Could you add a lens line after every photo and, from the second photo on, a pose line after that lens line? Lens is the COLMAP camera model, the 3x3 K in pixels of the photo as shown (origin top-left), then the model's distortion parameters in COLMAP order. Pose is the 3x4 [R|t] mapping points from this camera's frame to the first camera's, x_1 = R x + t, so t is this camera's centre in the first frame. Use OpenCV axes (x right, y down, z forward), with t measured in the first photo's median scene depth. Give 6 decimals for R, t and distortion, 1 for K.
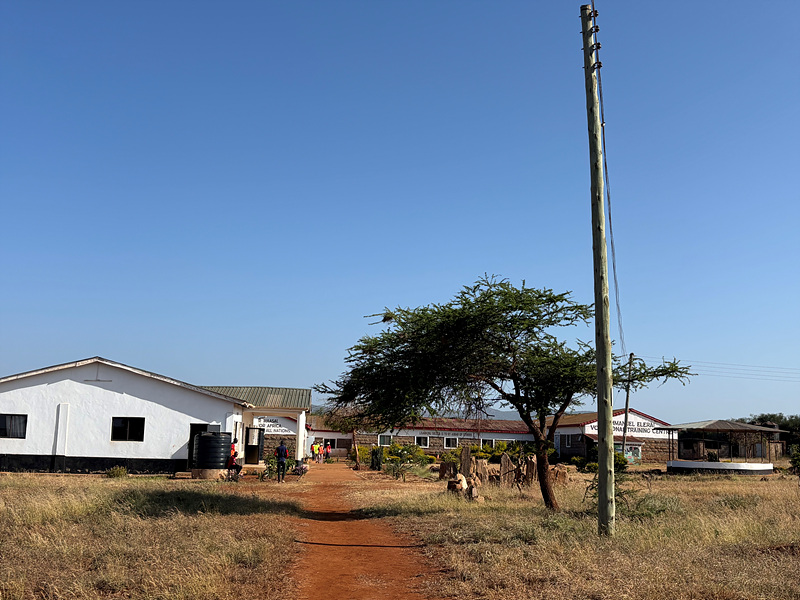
lens RADIAL K [[933.3, 0, 400.3], [0, 933.3, 300.0], [0, 0, 1]] dist [0.006970, 0.000000]
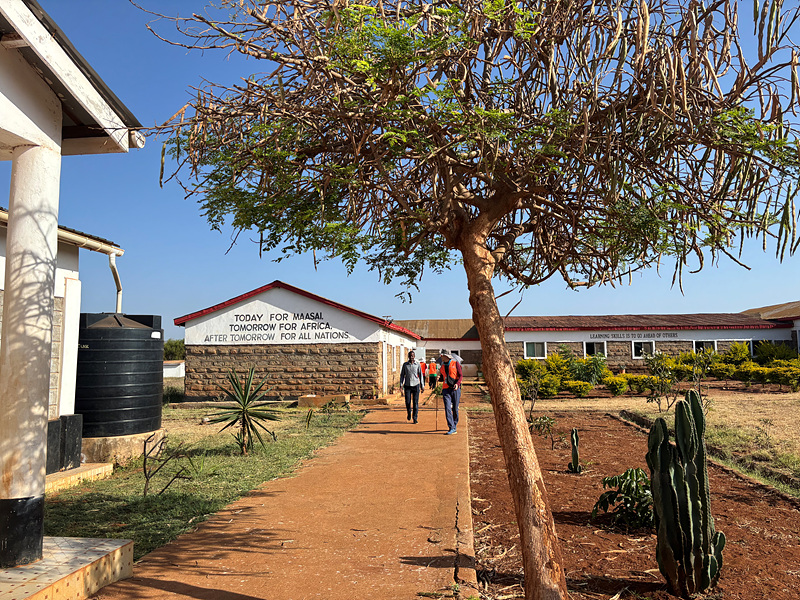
lens RADIAL K [[608.7, 0, 399.6], [0, 608.7, 300.7], [0, 0, 1]] dist [0.034564, -0.032362]
pose [[0.978991, -0.063790, -0.193668, -0.026656], [0.074110, 0.996165, 0.046510, 0.092713], [0.189958, -0.059885, 0.979964, 0.590178]]
